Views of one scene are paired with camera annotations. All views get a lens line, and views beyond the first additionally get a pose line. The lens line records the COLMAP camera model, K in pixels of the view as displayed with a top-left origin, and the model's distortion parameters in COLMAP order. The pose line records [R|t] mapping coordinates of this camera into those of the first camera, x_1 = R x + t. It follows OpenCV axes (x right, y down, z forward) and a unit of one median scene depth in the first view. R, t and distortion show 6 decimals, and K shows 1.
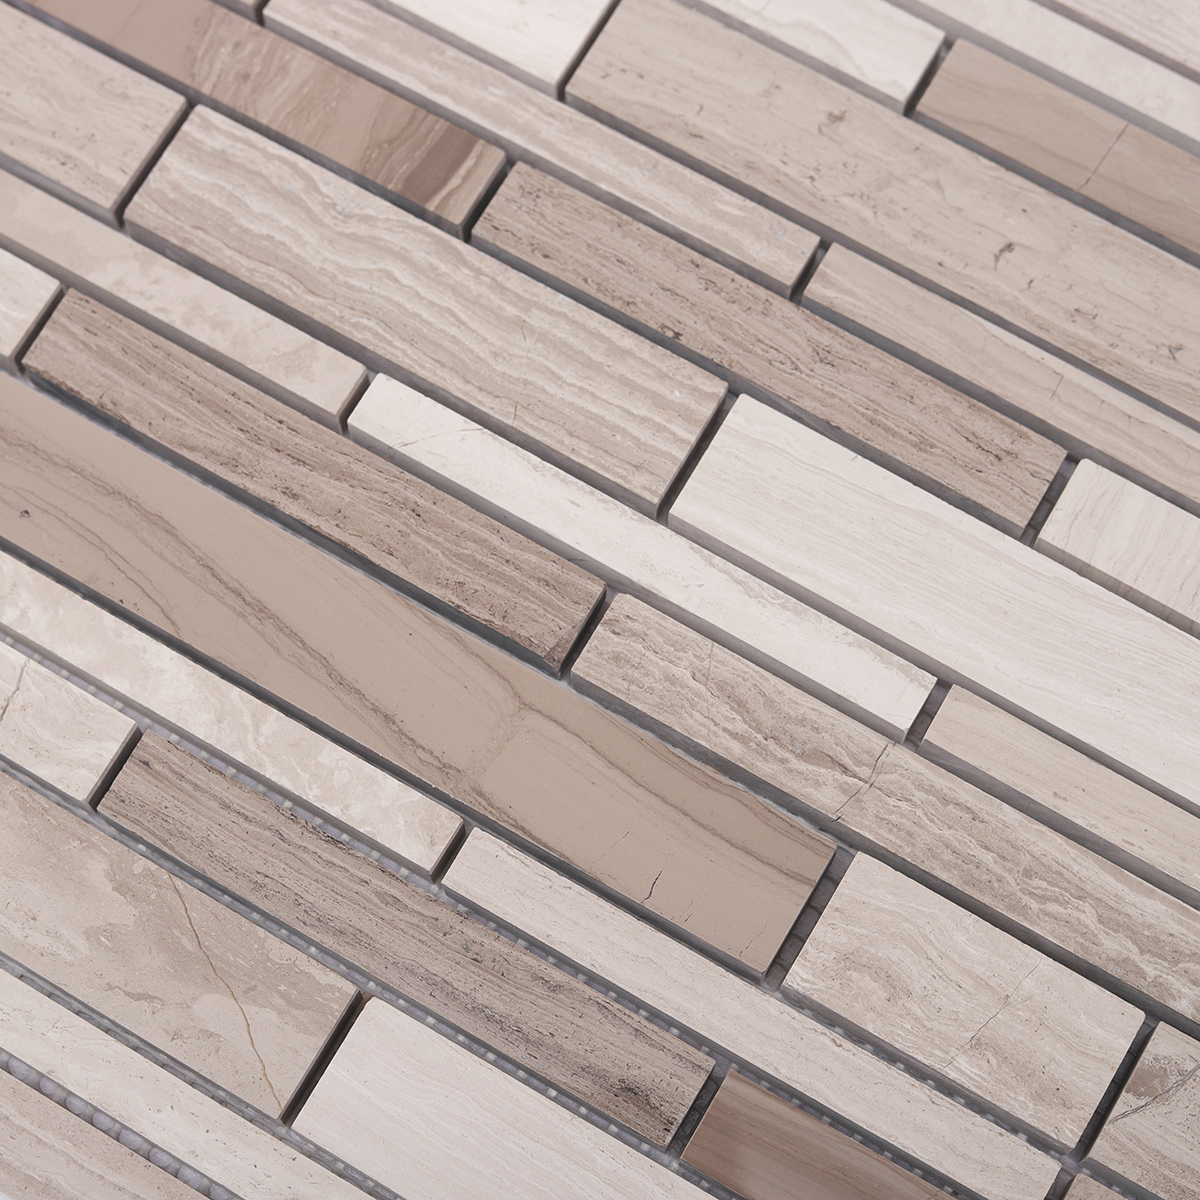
lens RADIAL K [[2008.6, 0, 596.5], [0, 2008.6, 601.9], [0, 0, 1]] dist [-0.101344, 0.000000]
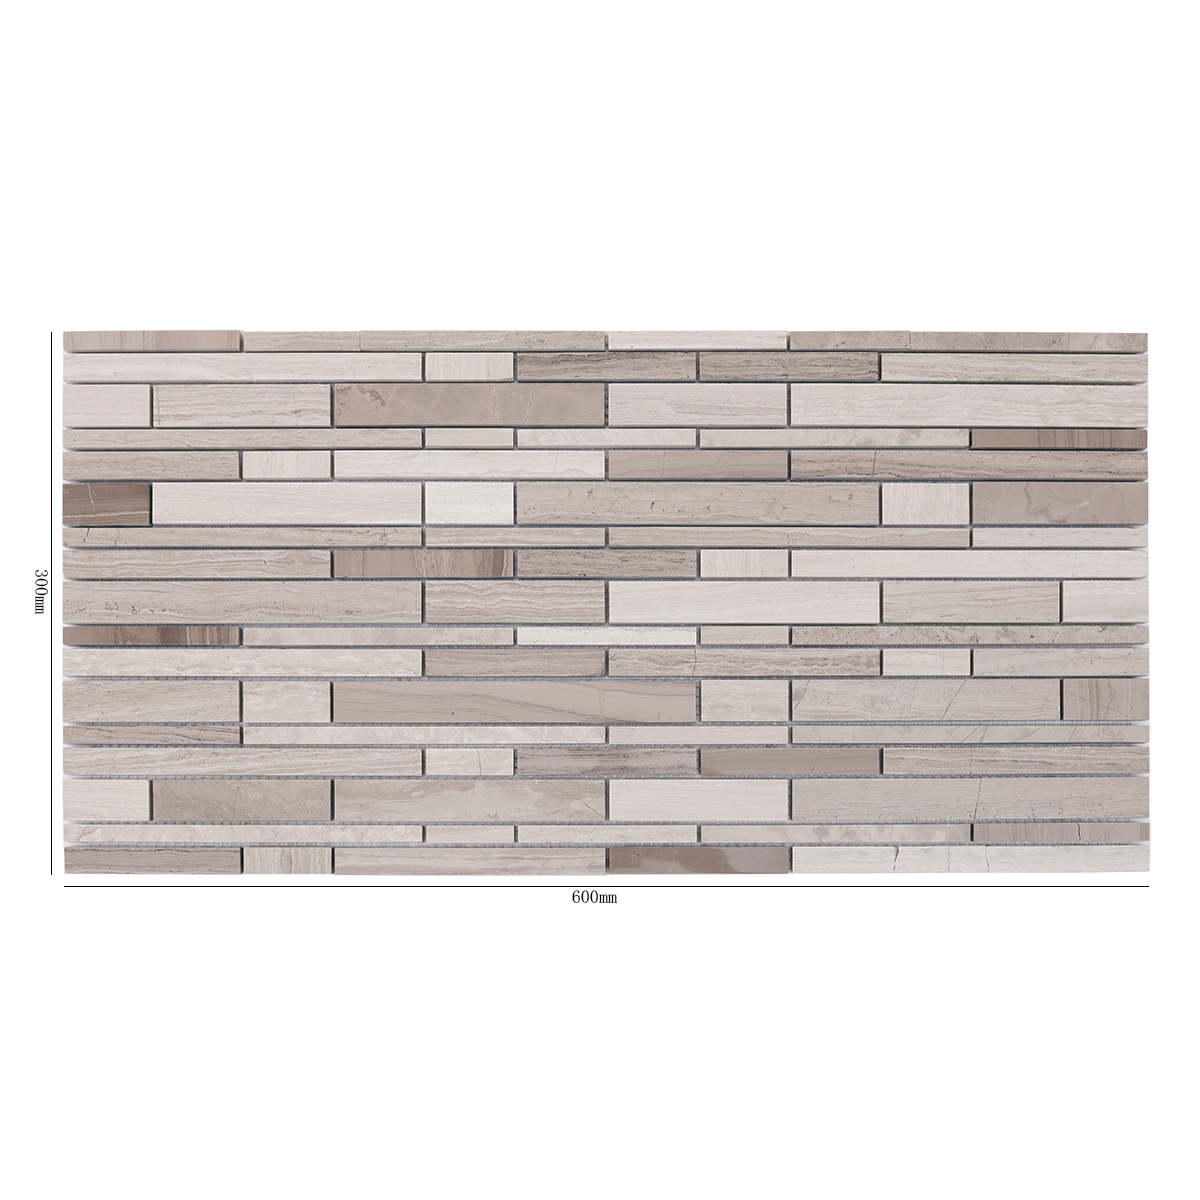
lens RADIAL K [[2008.6, 0, 596.4], [0, 2008.6, 598.7], [0, 0, 1]] dist [-0.101344, 0.000000]
pose [[0.851133, -0.485431, 0.199821, -0.657934], [0.460844, 0.873230, 0.158408, -0.640128], [-0.251385, -0.042740, 0.966943, -2.366003]]
